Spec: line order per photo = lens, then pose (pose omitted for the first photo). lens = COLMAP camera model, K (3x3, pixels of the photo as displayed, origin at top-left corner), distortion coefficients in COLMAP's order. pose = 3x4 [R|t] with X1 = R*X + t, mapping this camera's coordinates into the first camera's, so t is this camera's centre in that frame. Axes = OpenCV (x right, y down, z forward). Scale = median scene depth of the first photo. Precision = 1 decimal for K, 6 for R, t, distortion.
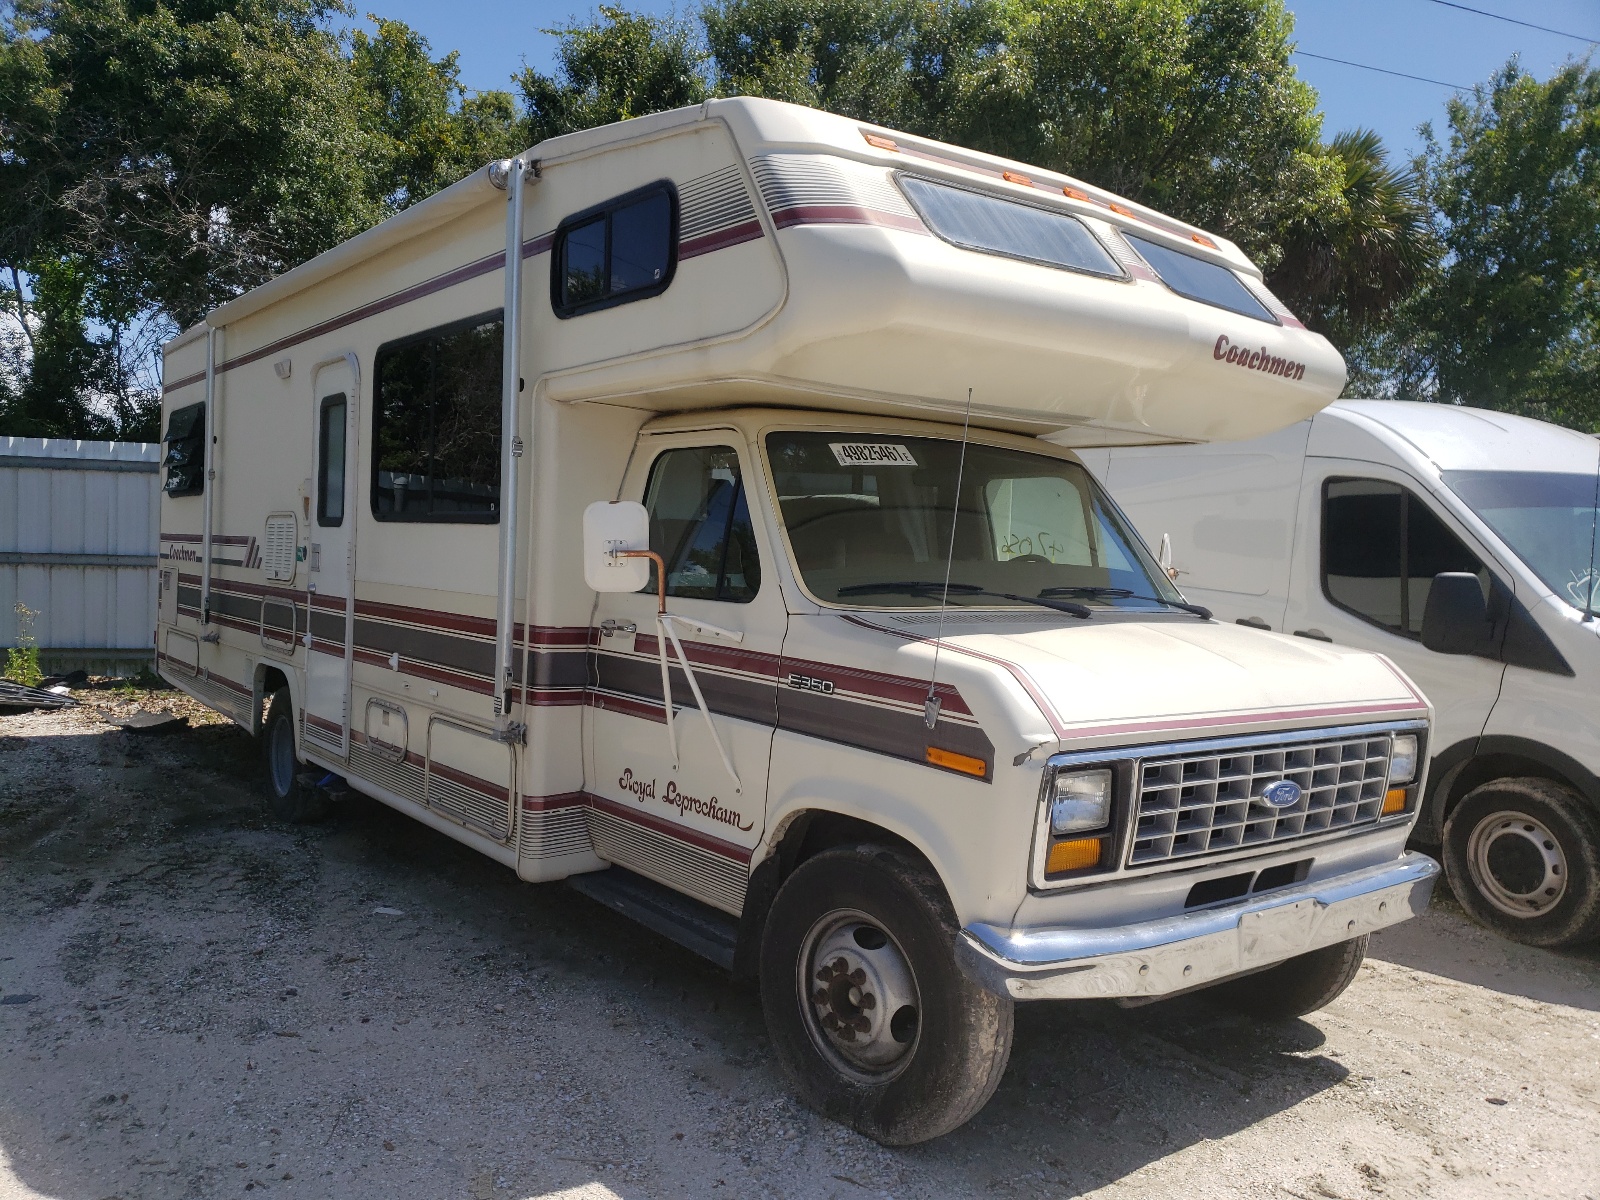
lens RADIAL K [[1215.8, 0, 800.0], [0, 1215.8, 600.0], [0, 0, 1]] dist [0.025310, 0.000534]
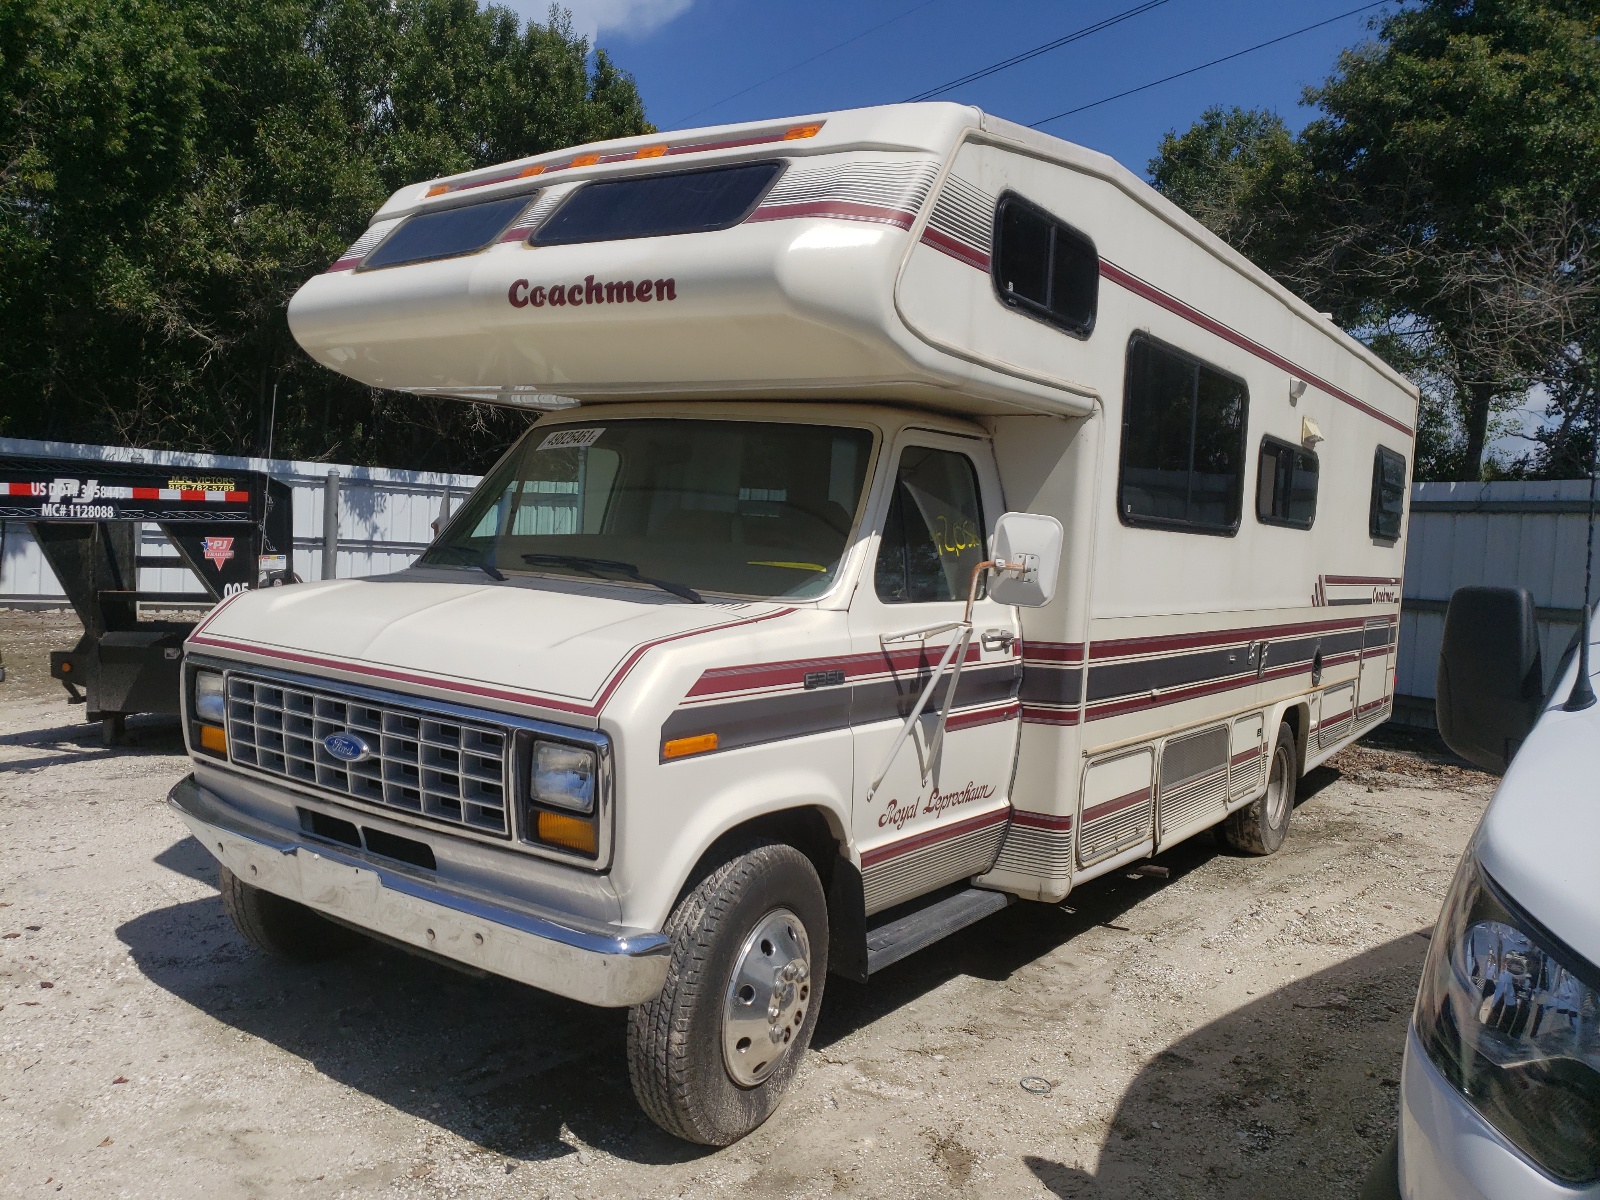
lens RADIAL K [[1289.2, 0, 800.0], [0, 1289.2, 600.0], [0, 0, 1]] dist [0.074569, 0.001583]
pose [[0.284551, 0.033339, -0.958081, 1.250845], [-0.084619, 0.996368, 0.009539, -0.001420], [0.954919, 0.078358, 0.286338, 0.861513]]
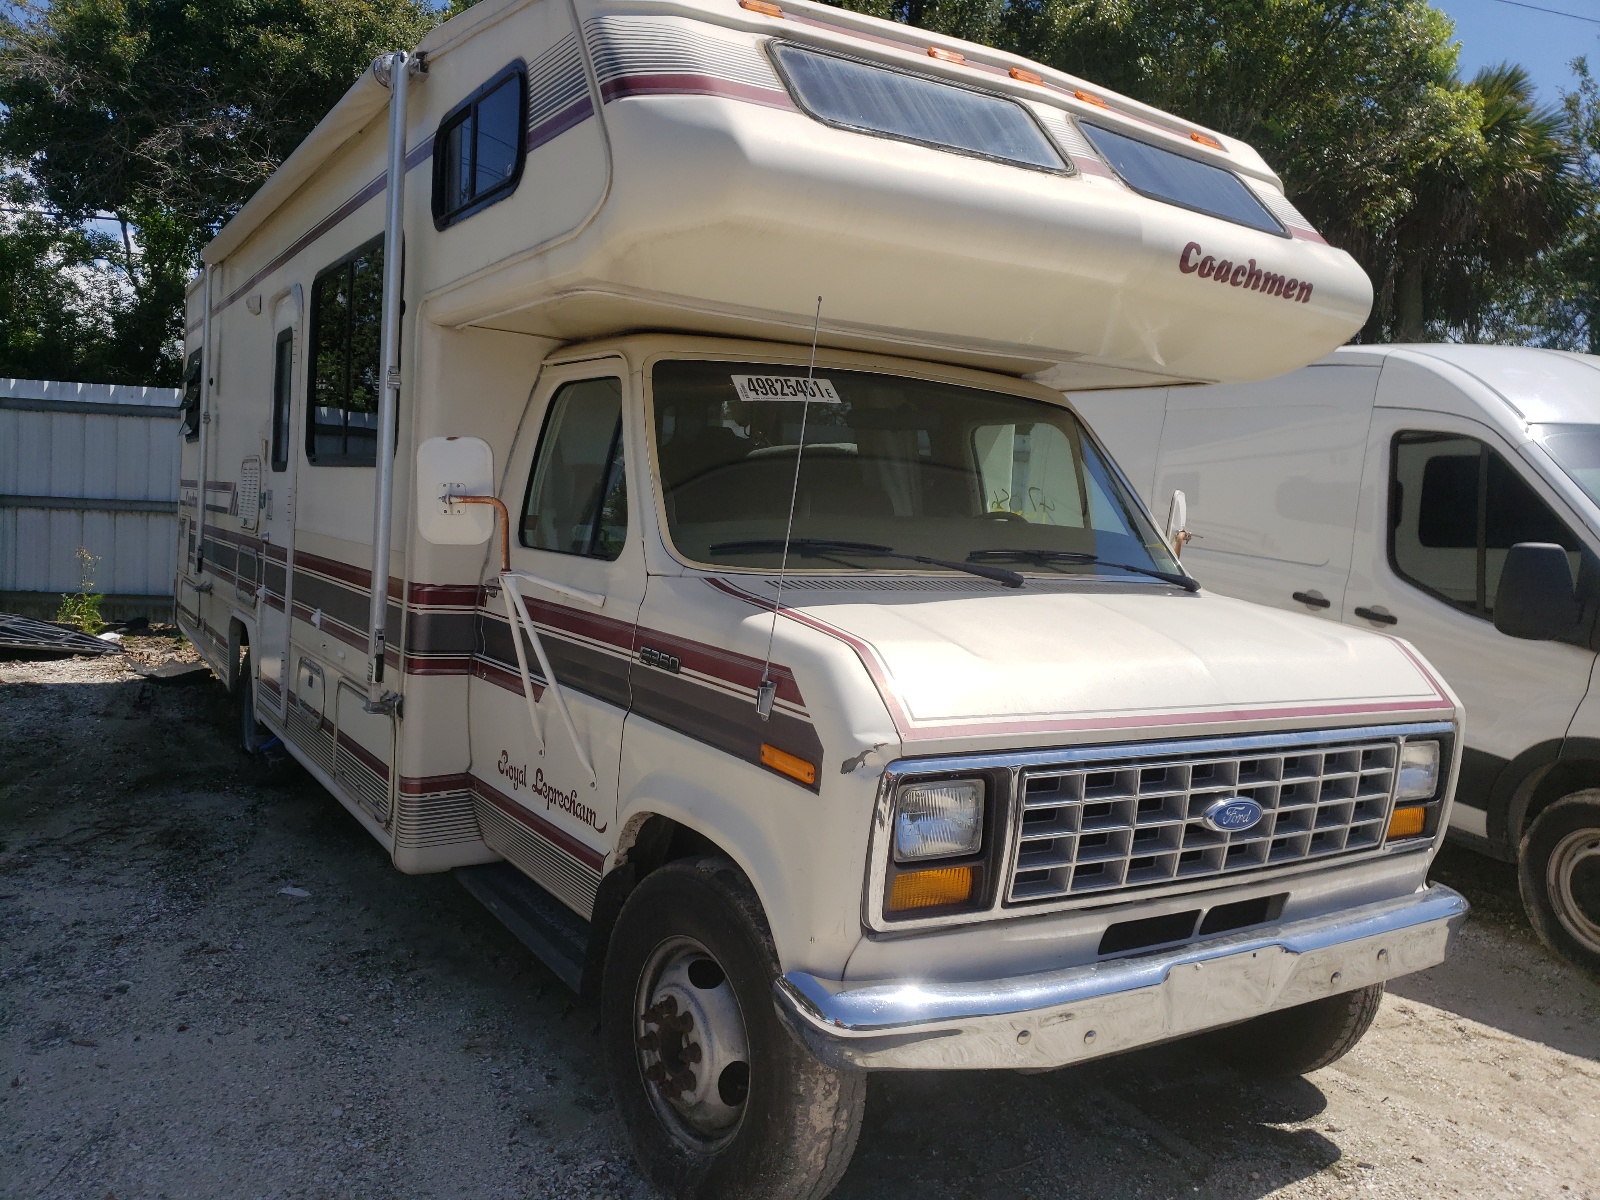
lens RADIAL K [[1230.6, 0, 809.9], [0, 1230.6, 560.5], [0, 0, 1]] dist [0.021515, 0.004553]
pose [[0.995942, 0.020096, -0.087730, 0.155173], [-0.020142, 0.999797, 0.000359, -0.000563], [0.087720, 0.001409, 0.996144, 0.145918]]
